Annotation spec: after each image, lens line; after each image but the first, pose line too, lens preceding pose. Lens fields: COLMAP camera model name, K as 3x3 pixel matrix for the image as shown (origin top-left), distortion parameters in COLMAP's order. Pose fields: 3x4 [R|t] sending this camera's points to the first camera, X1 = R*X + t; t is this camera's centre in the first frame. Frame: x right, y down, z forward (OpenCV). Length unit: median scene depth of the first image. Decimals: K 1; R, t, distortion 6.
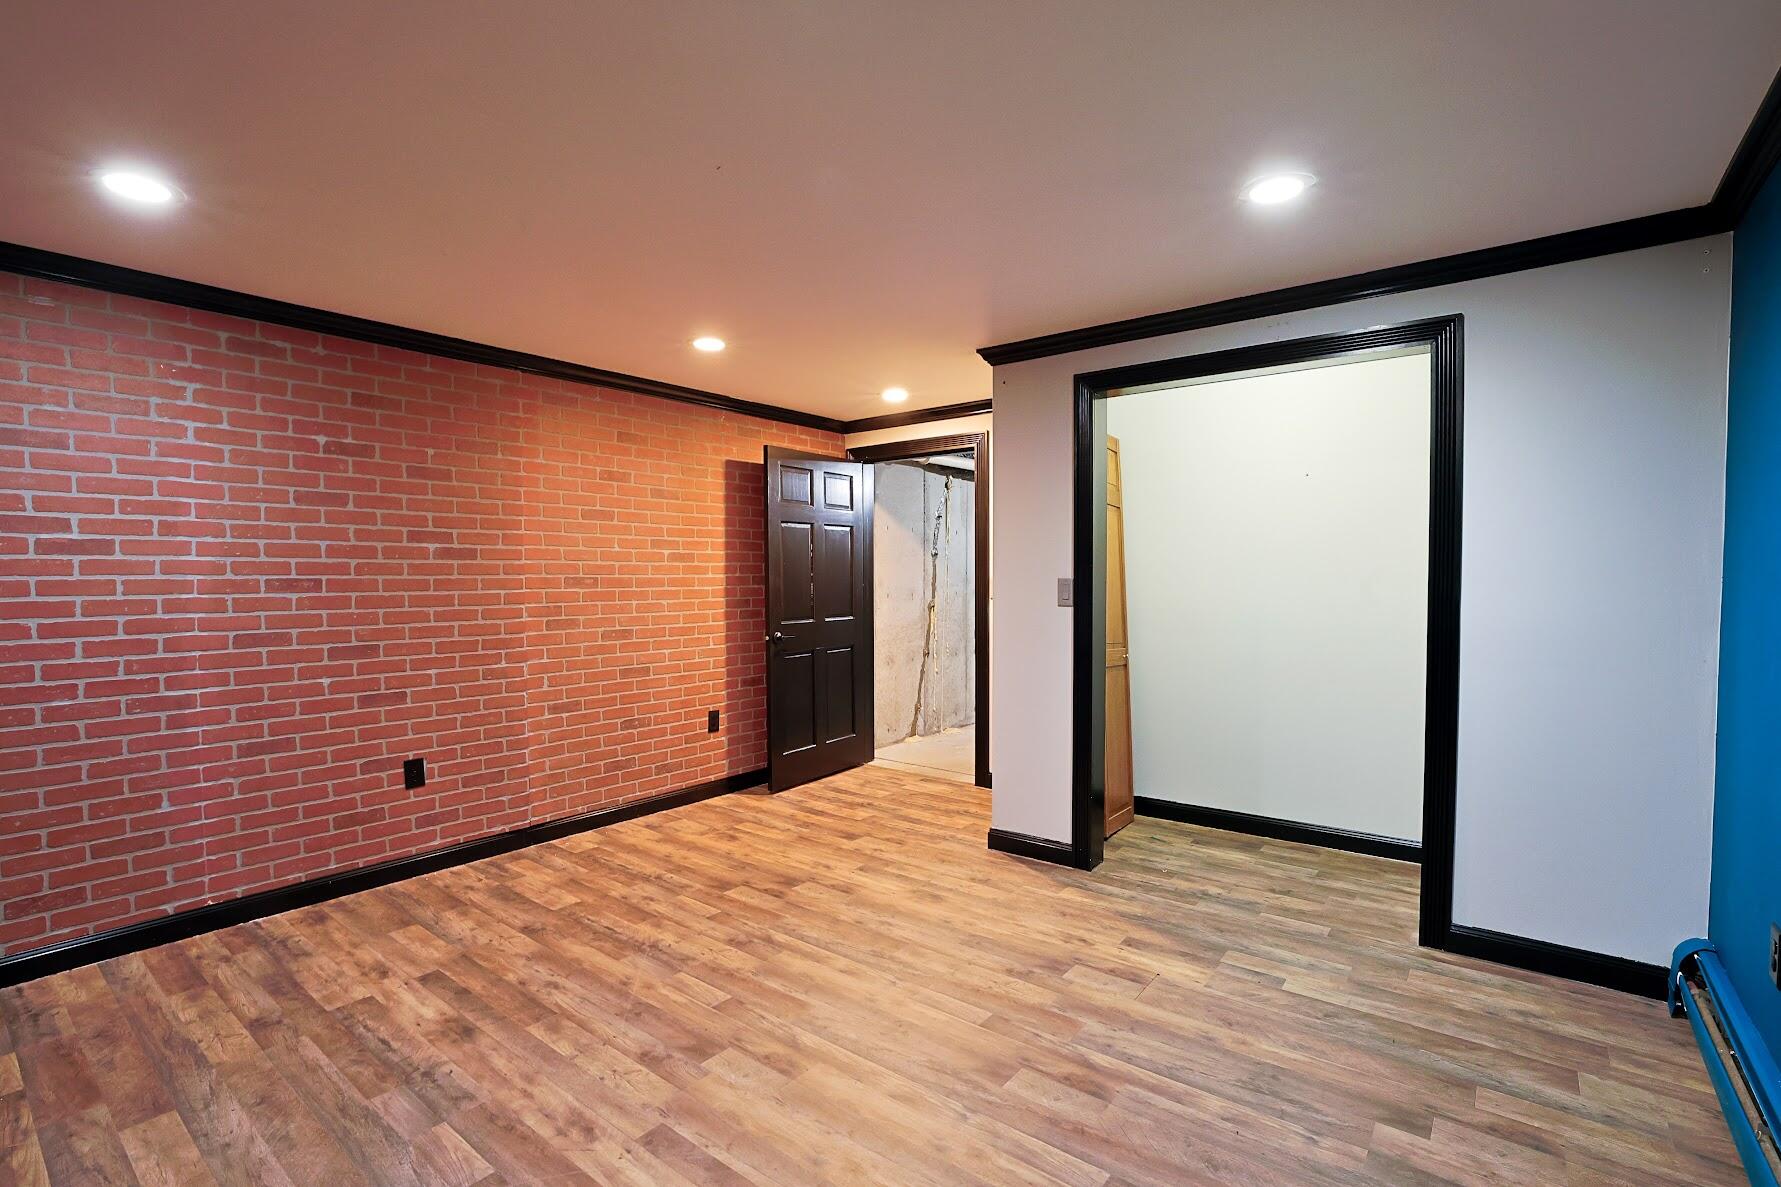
lens RADIAL K [[795.9, 0, 887.7], [0, 795.9, 592.4], [0, 0, 1]] dist [-0.002983, -0.000169]
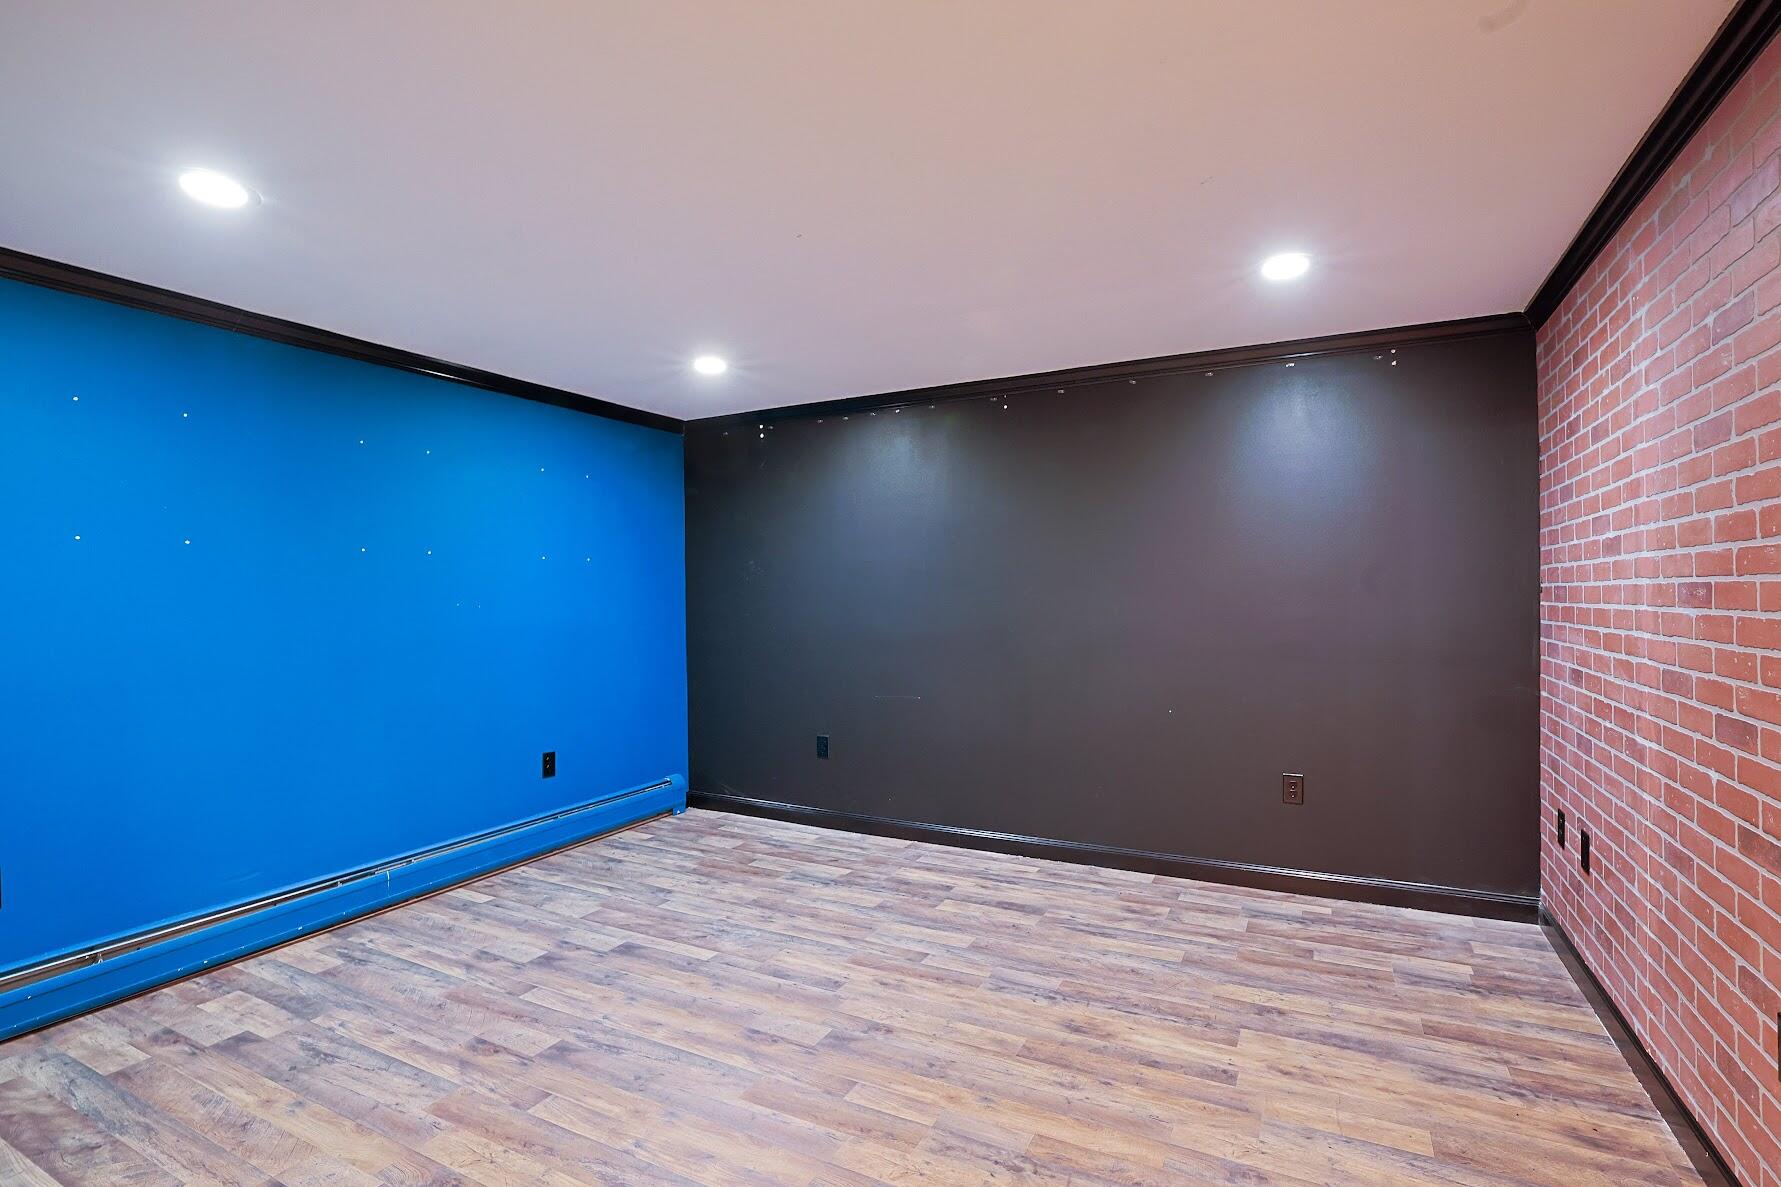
lens RADIAL K [[835.0, 0, 891.4], [0, 835.0, 601.3], [0, 0, 1]] dist [-0.028971, 0.000798]
pose [[-0.980966, 0.016065, -0.193513, -0.077361], [0.011407, 0.999618, 0.025161, -0.029871], [0.193844, 0.022475, -0.980775, 1.649666]]
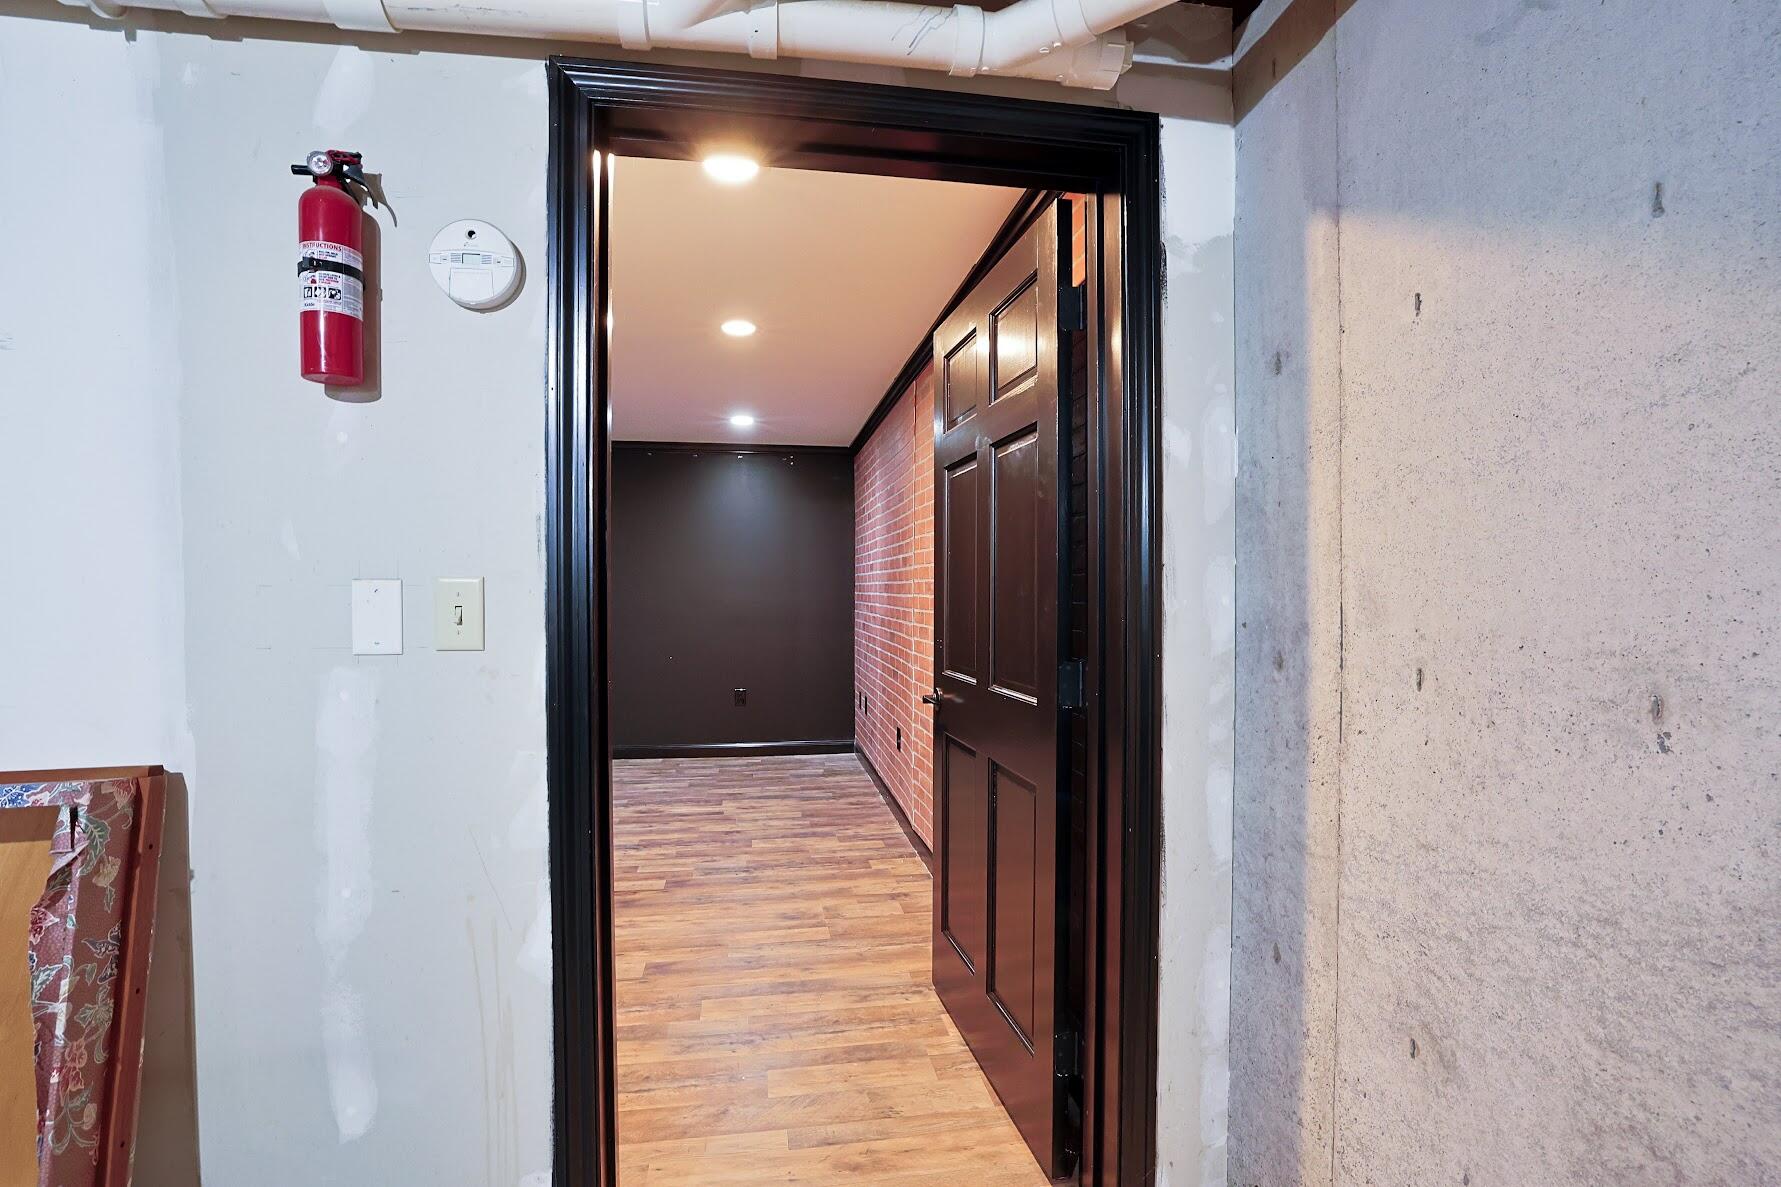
lens RADIAL K [[838.2, 0, 878.5], [0, 838.2, 592.6], [0, 0, 1]] dist [-0.029971, 0.008848]
pose [[-0.674930, 0.010811, -0.737803, 0.504163], [-0.008866, 0.999702, 0.022759, -0.043229], [0.737829, 0.021902, -0.674633, 2.339657]]
